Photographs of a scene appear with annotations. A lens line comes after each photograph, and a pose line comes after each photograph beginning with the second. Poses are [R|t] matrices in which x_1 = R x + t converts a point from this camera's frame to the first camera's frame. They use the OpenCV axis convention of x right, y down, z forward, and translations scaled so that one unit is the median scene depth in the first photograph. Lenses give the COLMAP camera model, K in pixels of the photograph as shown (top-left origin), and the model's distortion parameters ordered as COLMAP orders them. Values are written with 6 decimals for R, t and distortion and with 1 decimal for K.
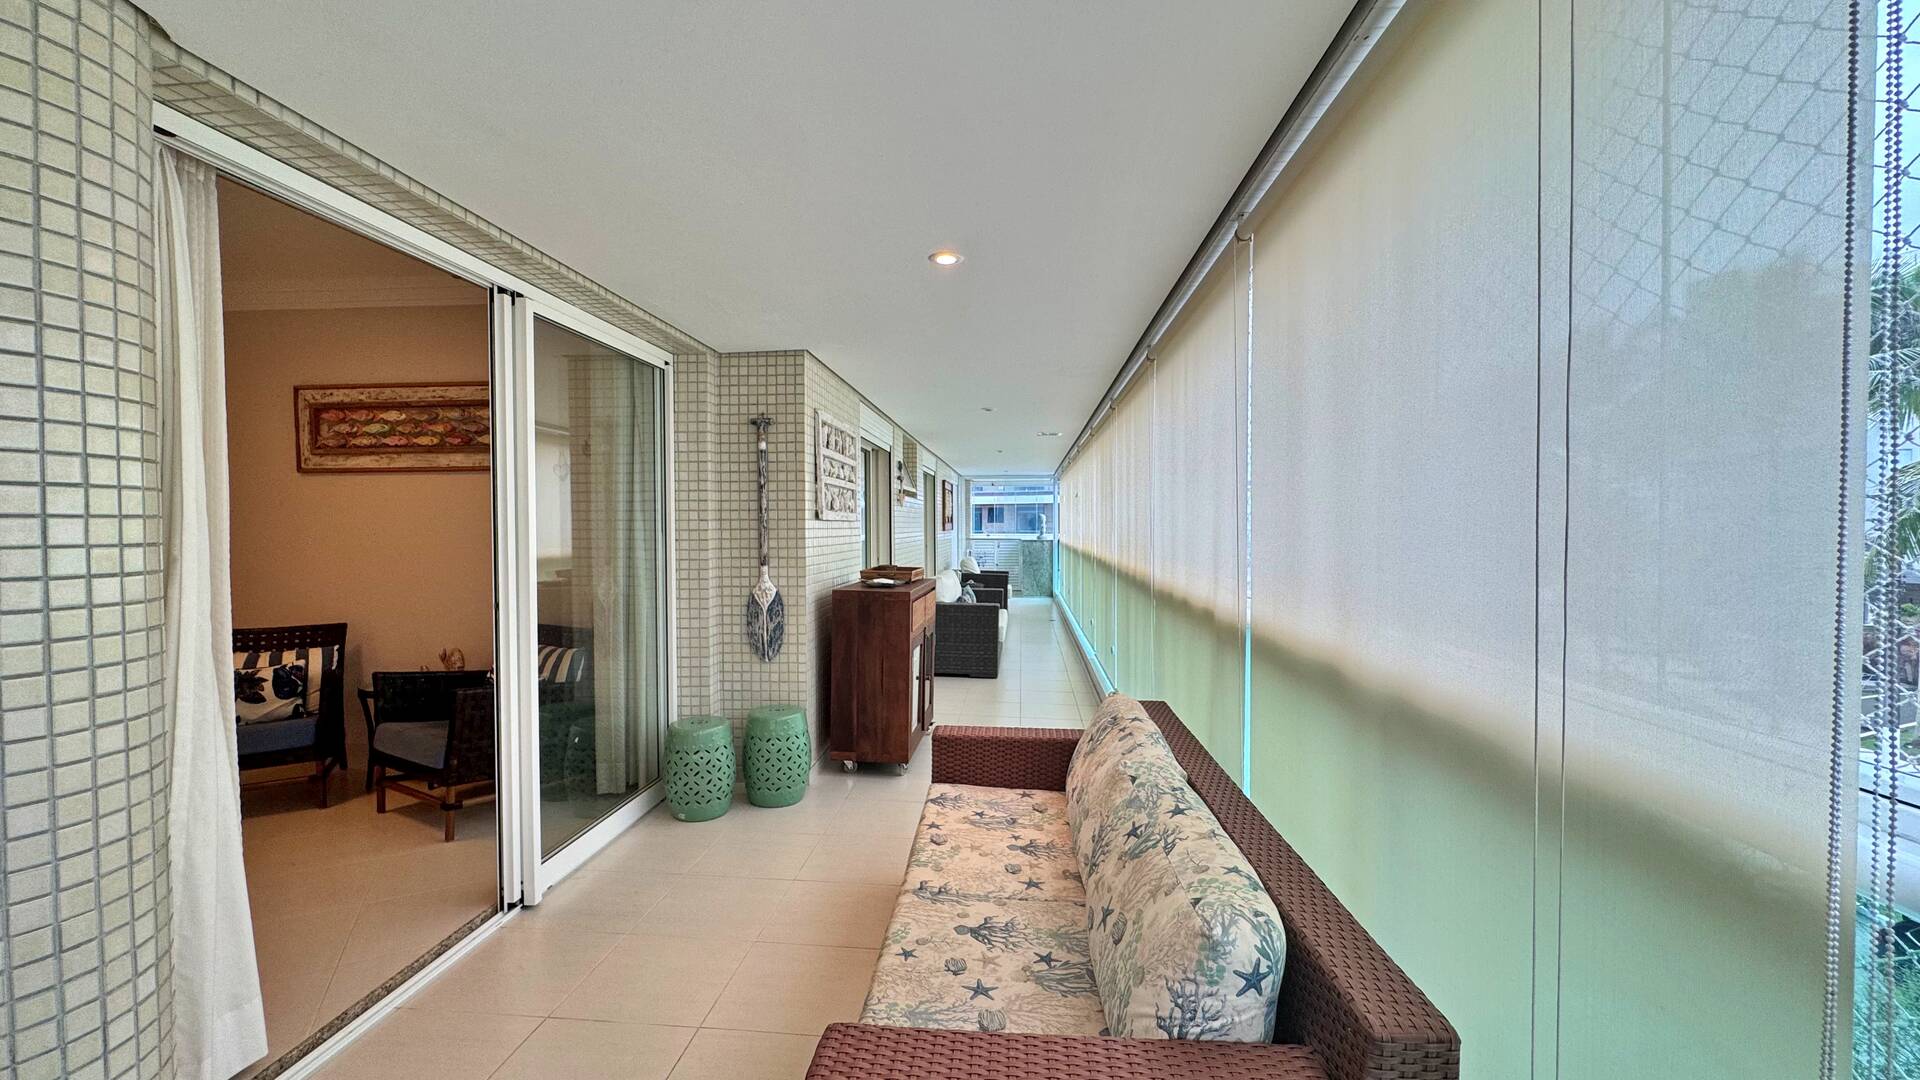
lens RADIAL K [[764.9, 0, 963.5], [0, 764.9, 540.3], [0, 0, 1]] dist [-0.004488, 0.000339]
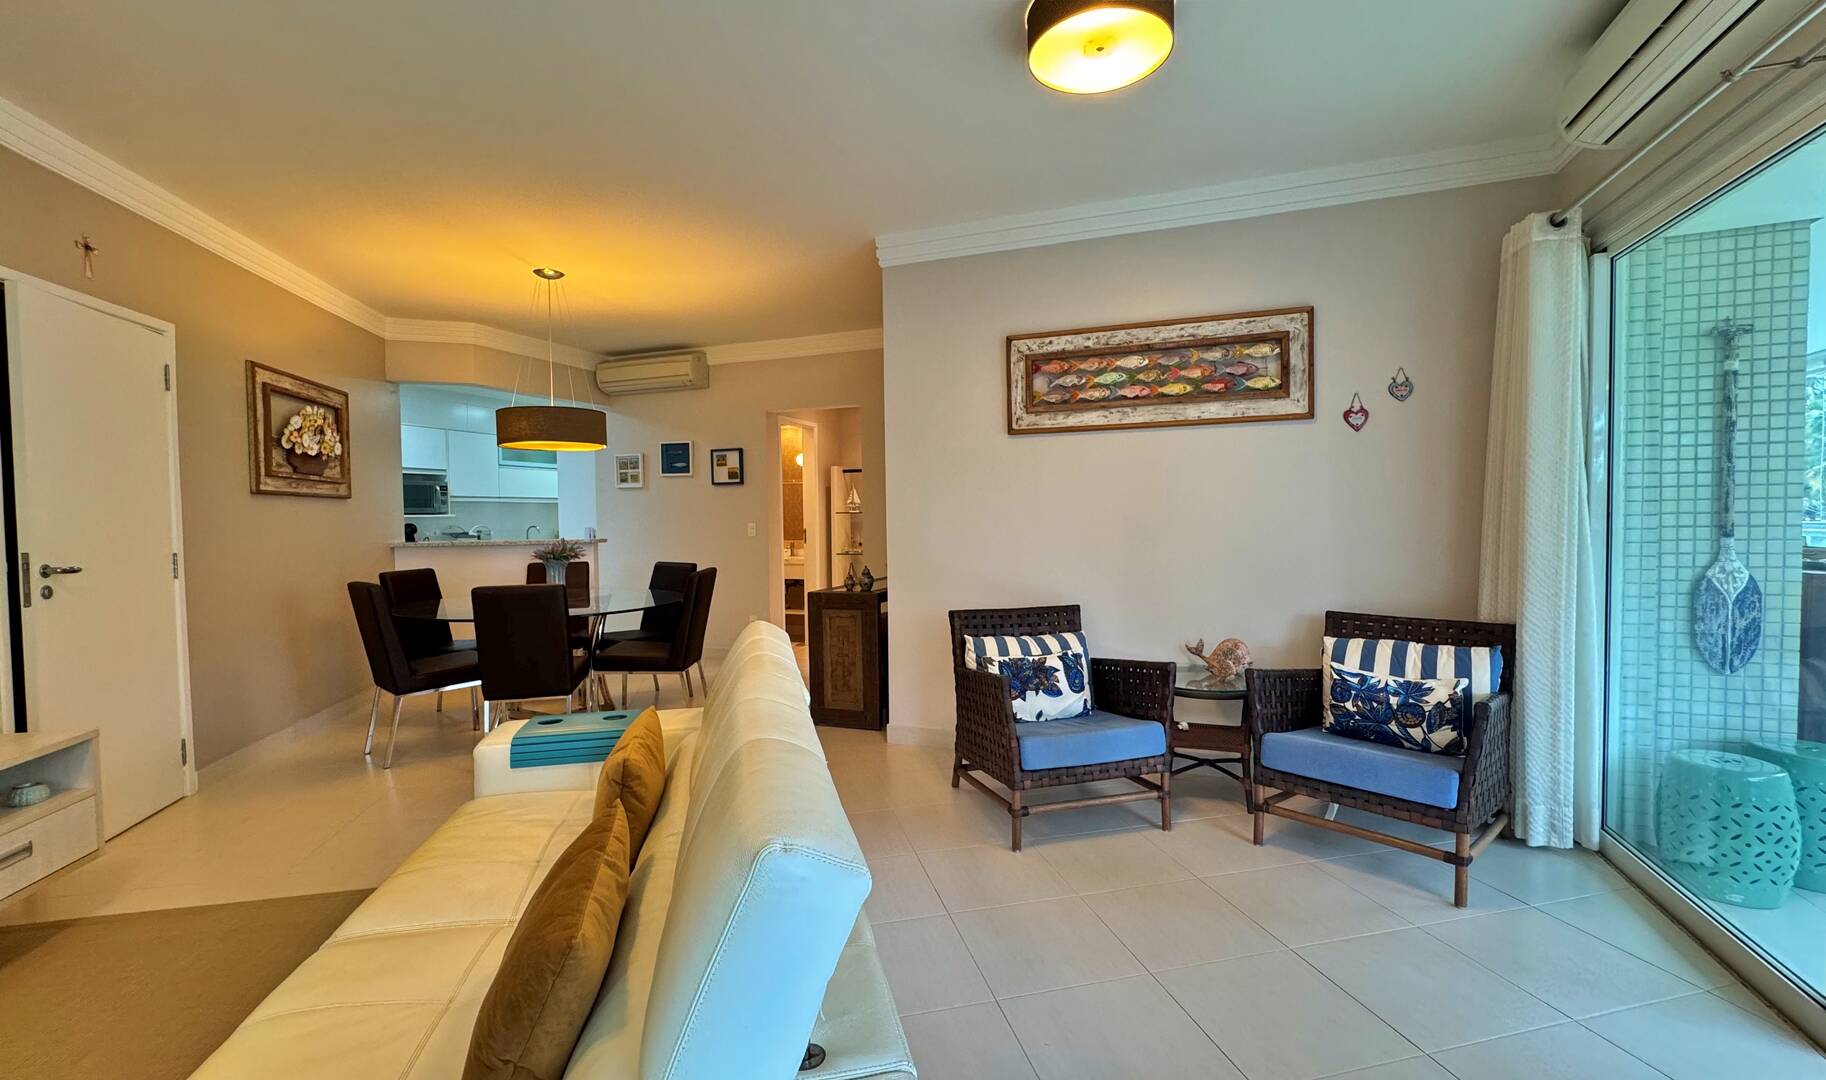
lens RADIAL K [[796.6, 0, 921.3], [0, 796.6, 530.4], [0, 0, 1]] dist [0.010733, -0.000152]
pose [[0.961419, -0.003803, -0.275063, -0.766661], [0.003066, 0.999990, -0.003109, 0.026998], [0.275072, 0.002146, 0.961421, 0.089880]]
